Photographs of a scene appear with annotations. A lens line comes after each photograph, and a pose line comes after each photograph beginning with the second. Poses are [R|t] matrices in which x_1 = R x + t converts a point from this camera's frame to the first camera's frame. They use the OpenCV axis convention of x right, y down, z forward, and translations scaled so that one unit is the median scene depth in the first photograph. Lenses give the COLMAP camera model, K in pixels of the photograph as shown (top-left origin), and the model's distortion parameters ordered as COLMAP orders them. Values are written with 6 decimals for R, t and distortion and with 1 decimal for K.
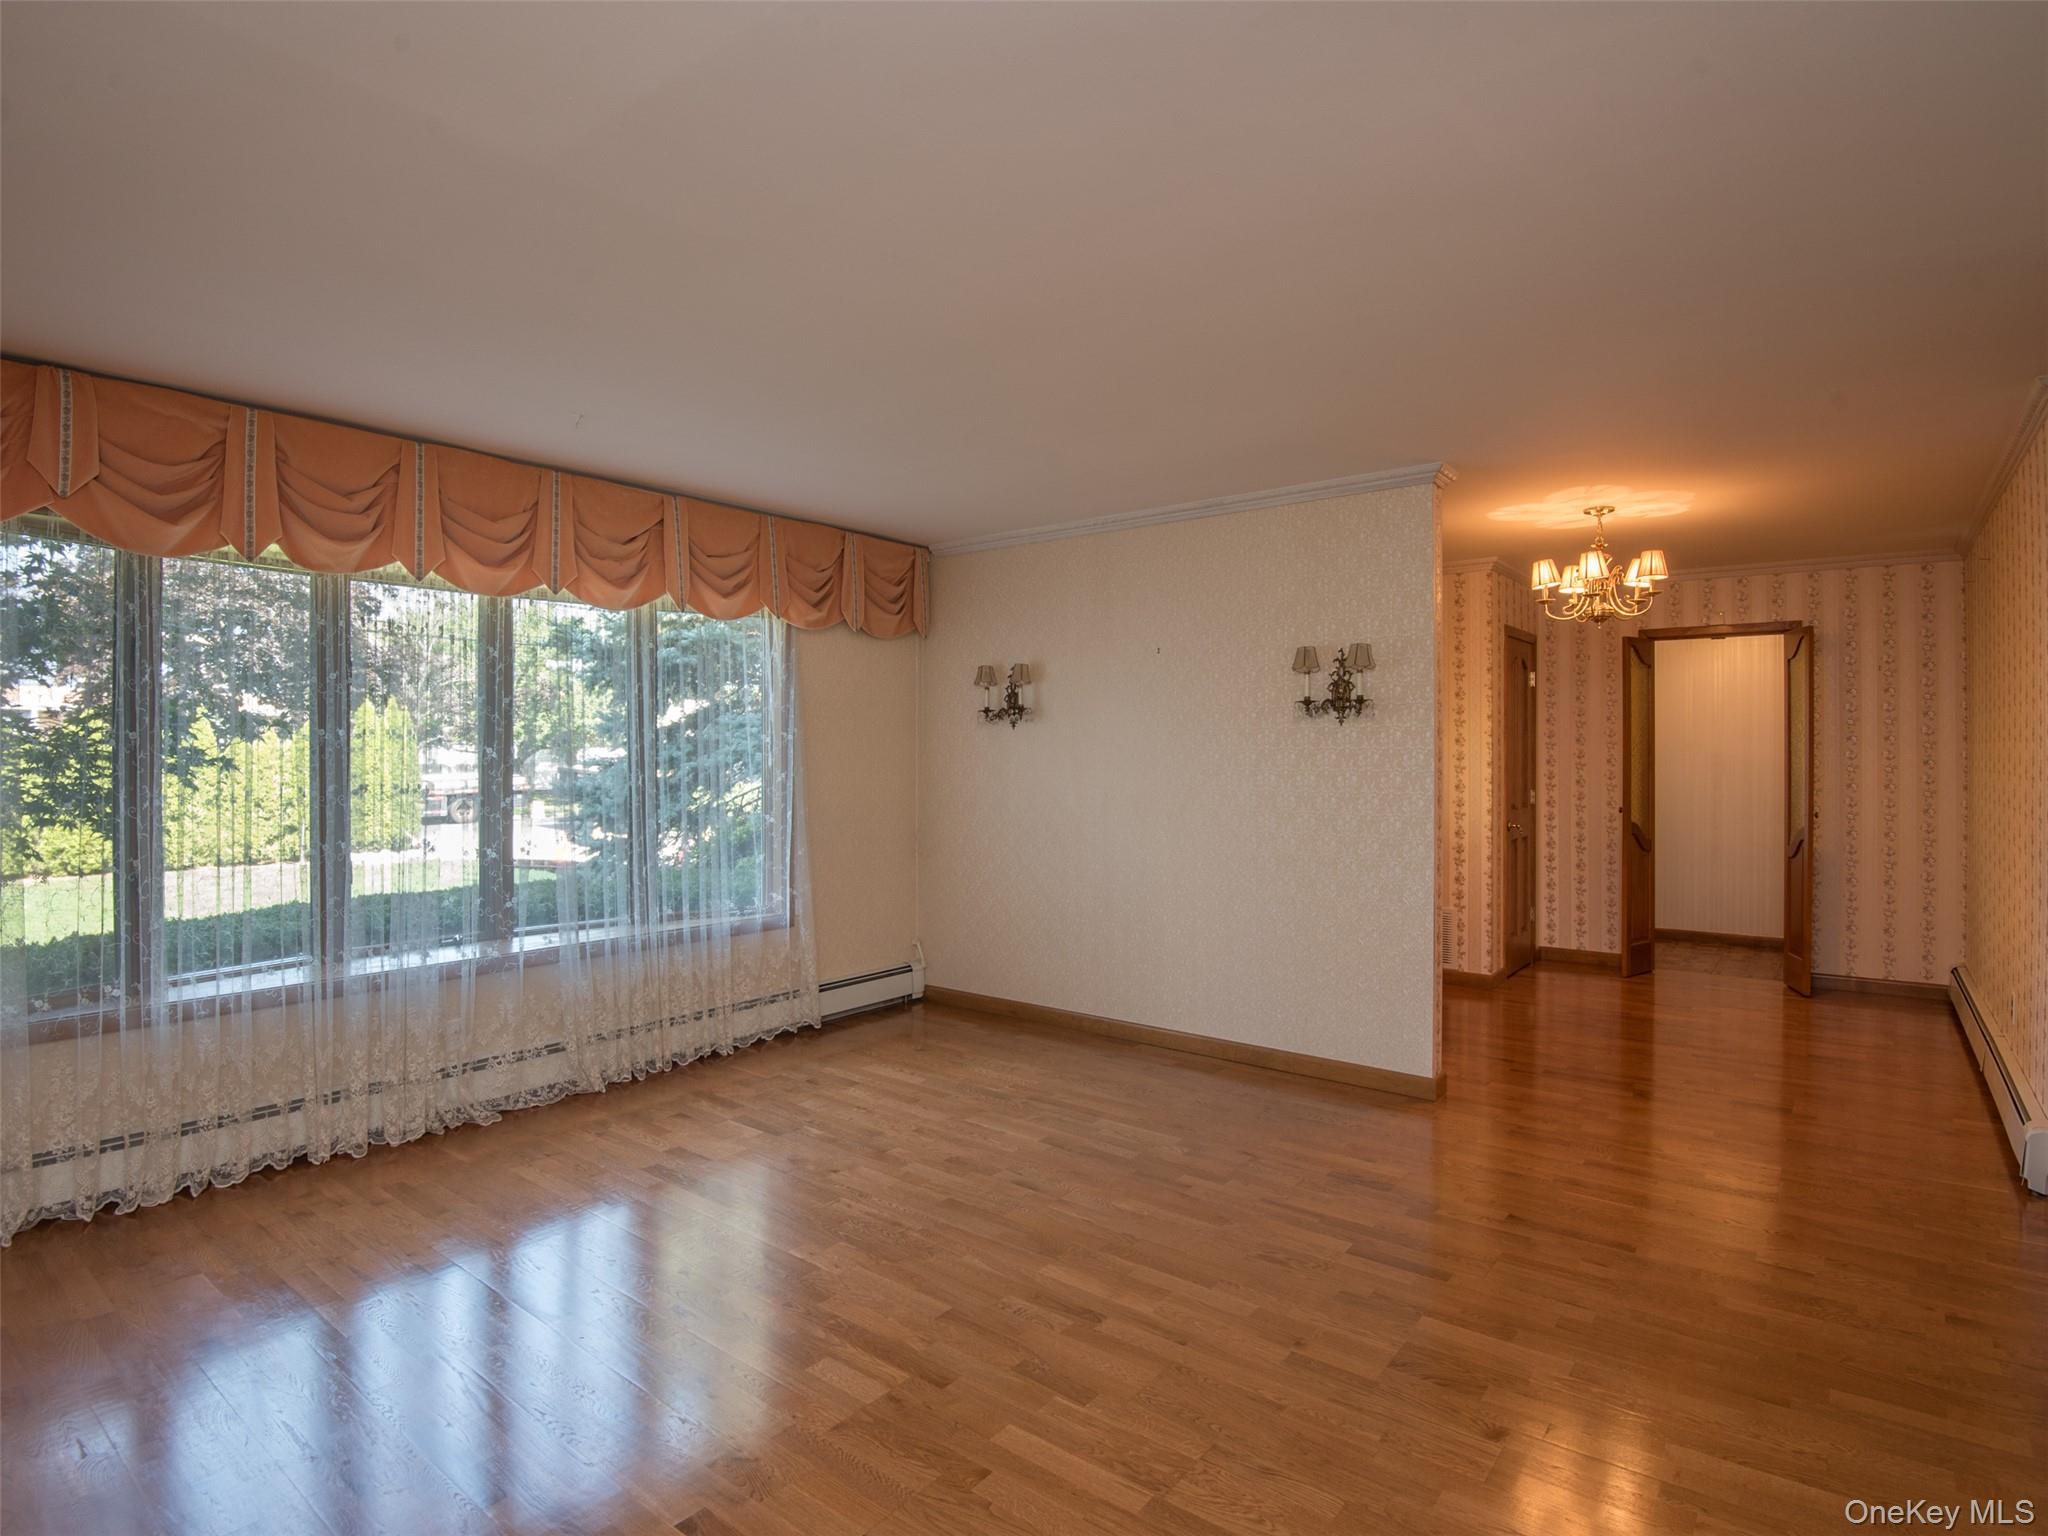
lens RADIAL K [[1105.0, 0, 1024.0], [0, 1105.0, 768.0], [0, 0, 1]] dist [-0.001349, -0.000245]
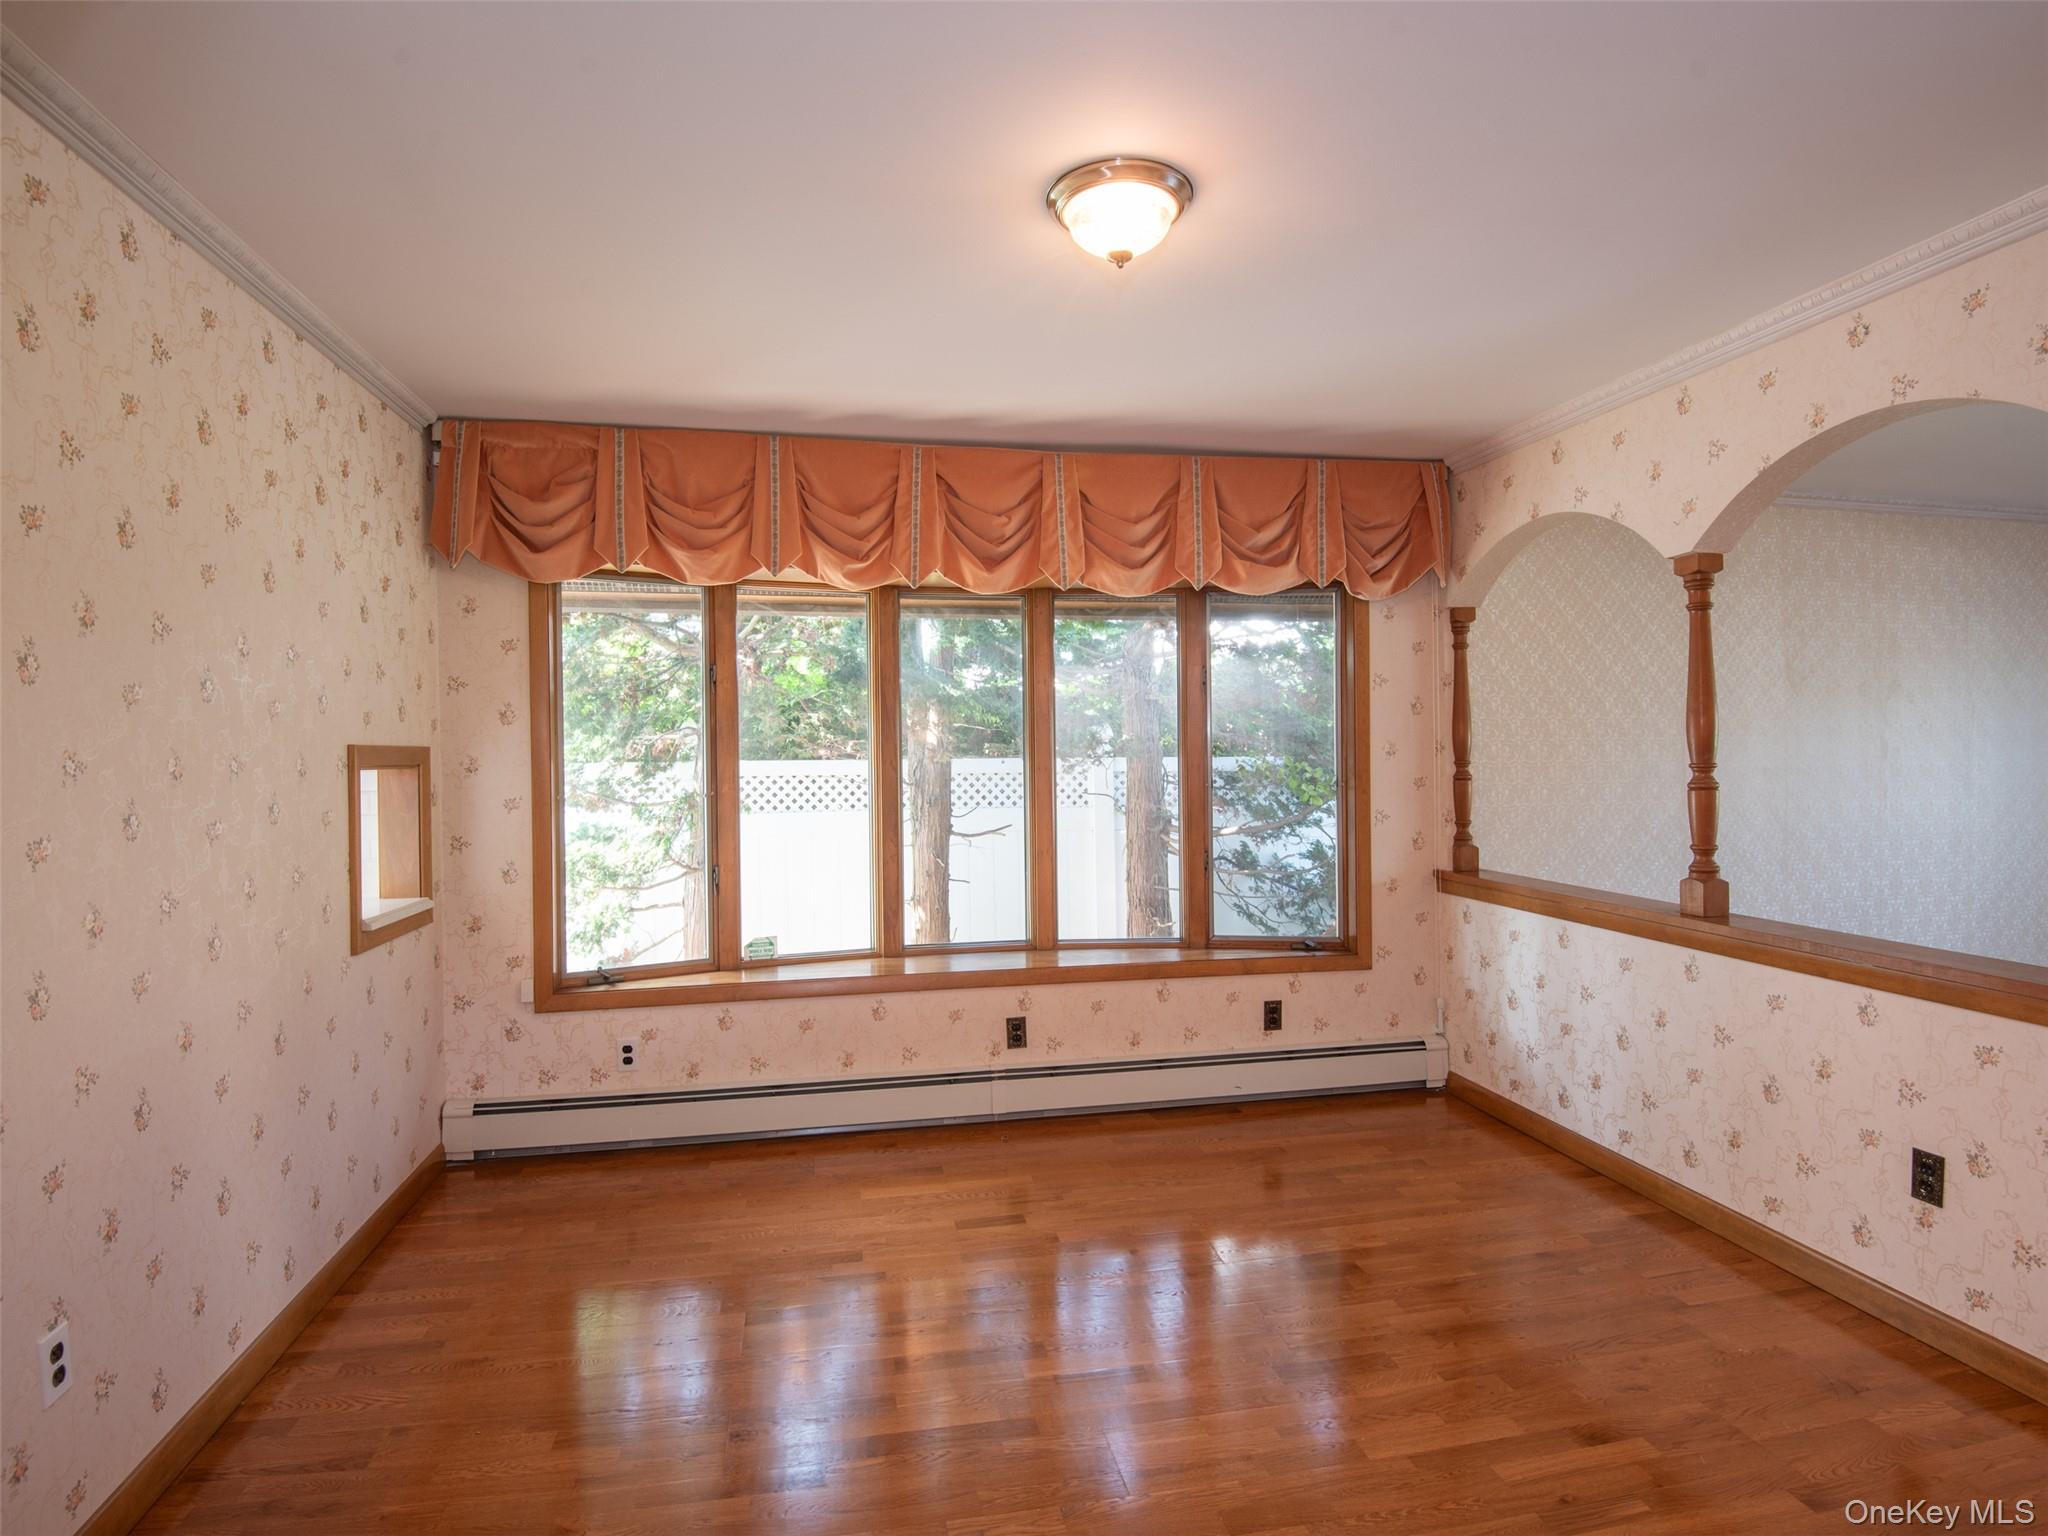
lens RADIAL K [[1105.0, 0, 1024.0], [0, 1105.0, 768.0], [0, 0, 1]] dist [-0.001349, -0.000245]
pose [[0.744890, -0.013607, -0.667049, 0.177877], [0.009376, 0.999907, -0.009926, 0.004153], [0.667122, 0.001139, 0.744948, 0.272066]]
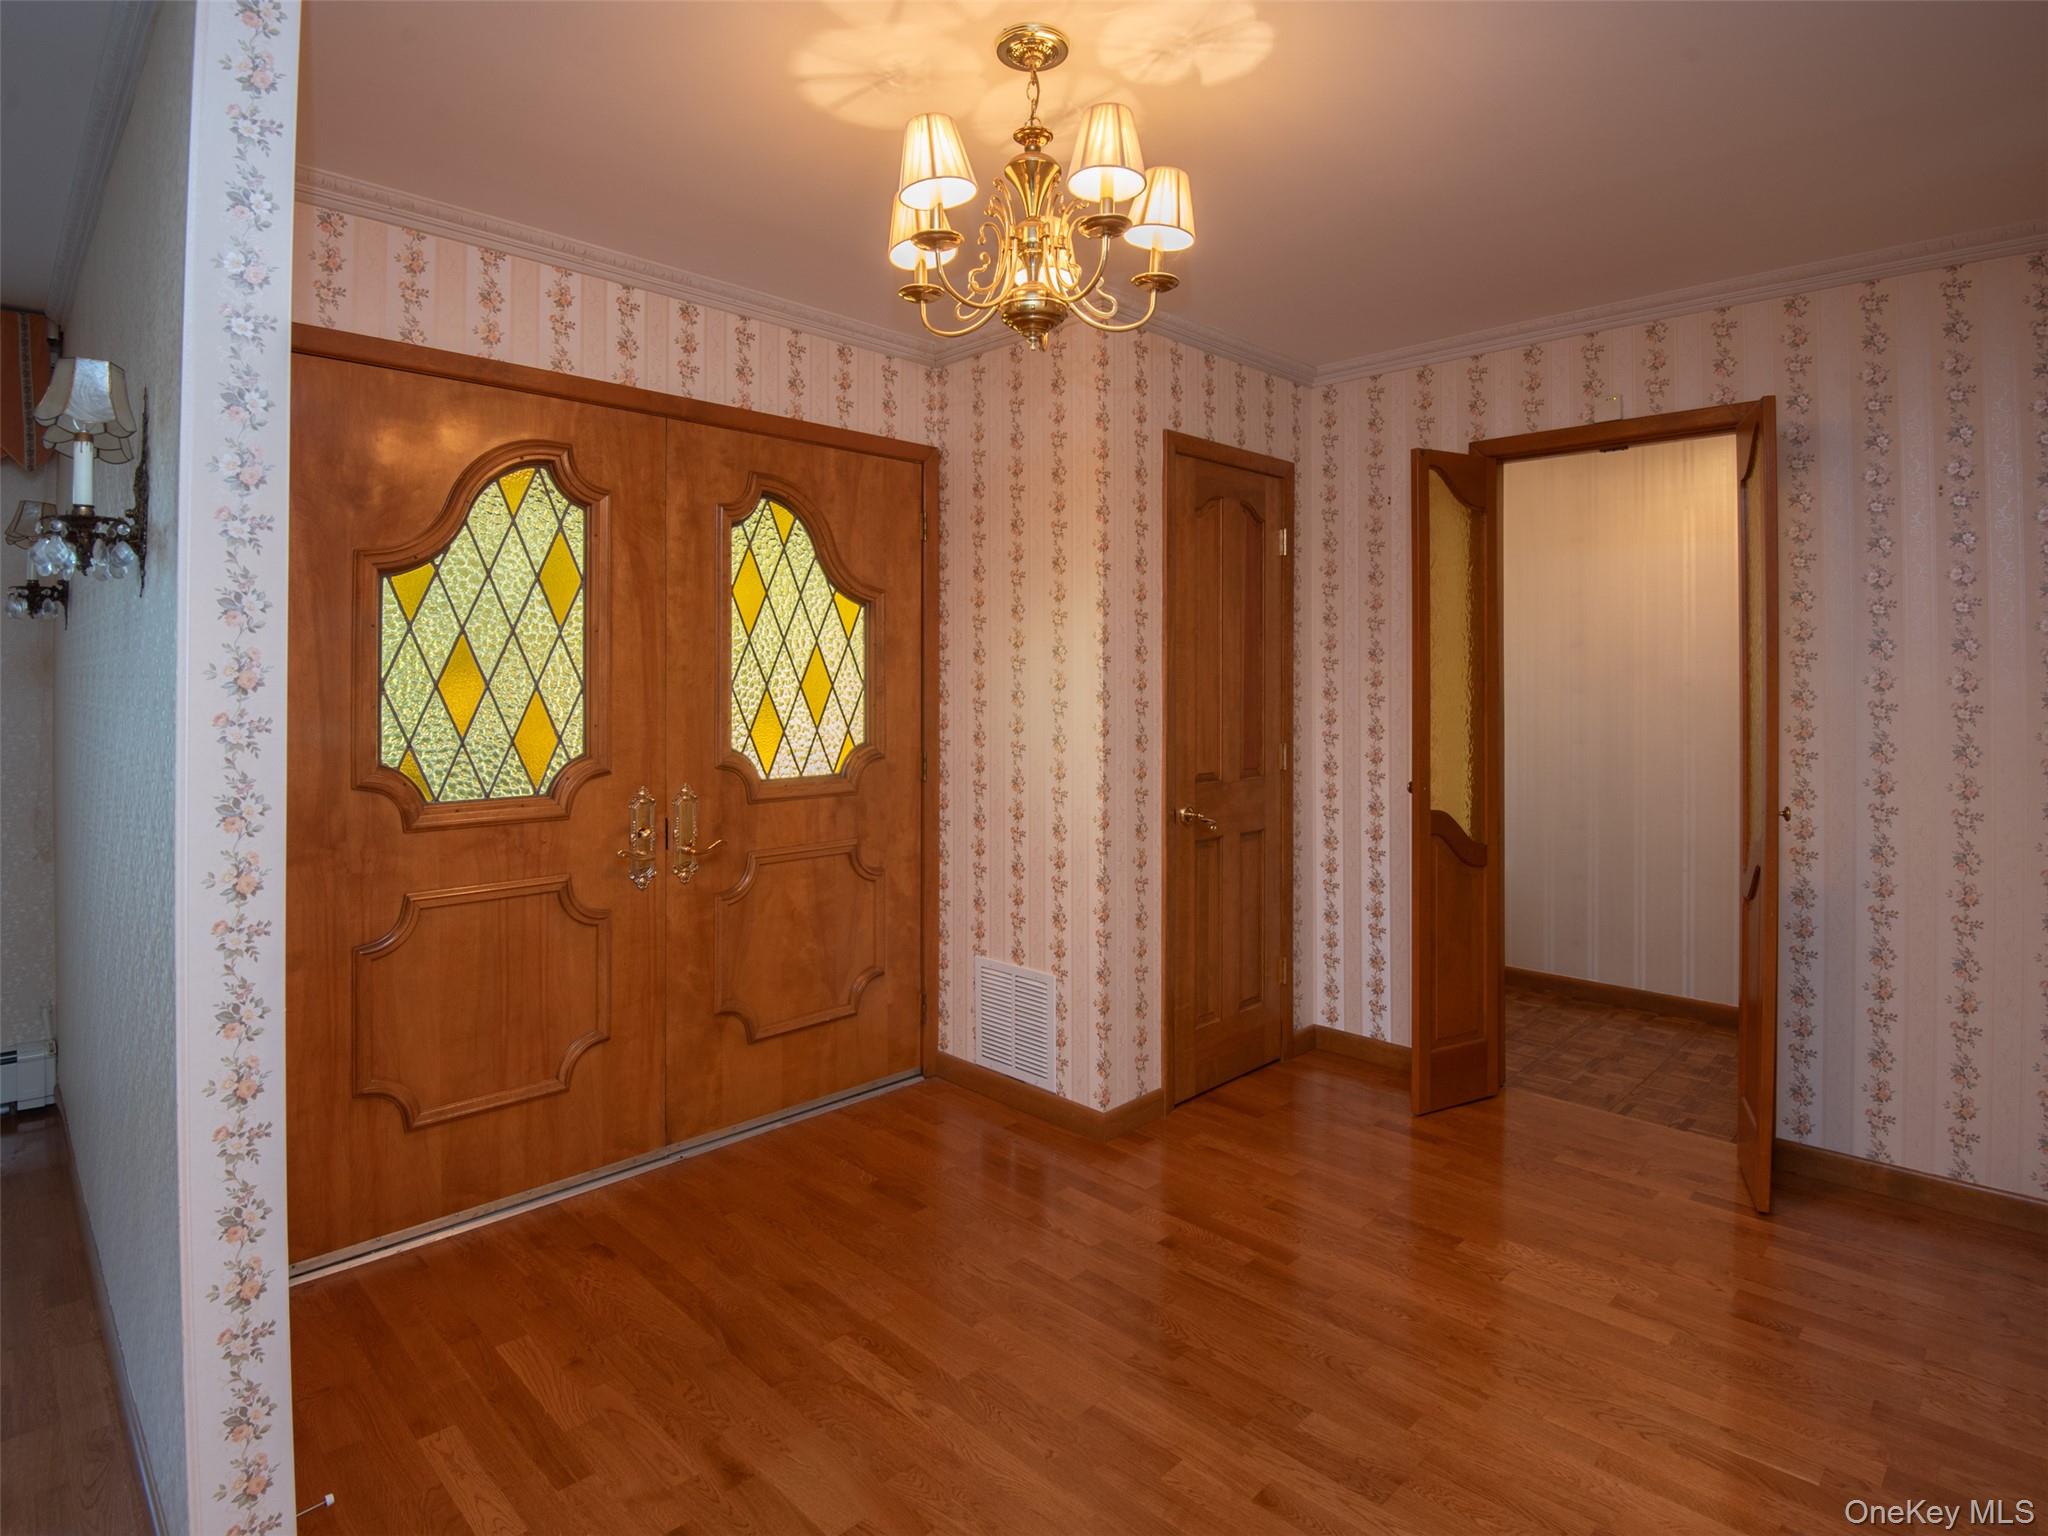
lens RADIAL K [[1102.0, 0, 1020.8], [0, 1102.0, 682.8], [0, 0, 1]] dist [-0.003873, -0.001323]
pose [[0.989572, 0.000960, -0.144036, 0.459482], [-0.002914, 0.999907, -0.013355, -0.003369], [0.144010, 0.013636, 0.989482, 0.491282]]
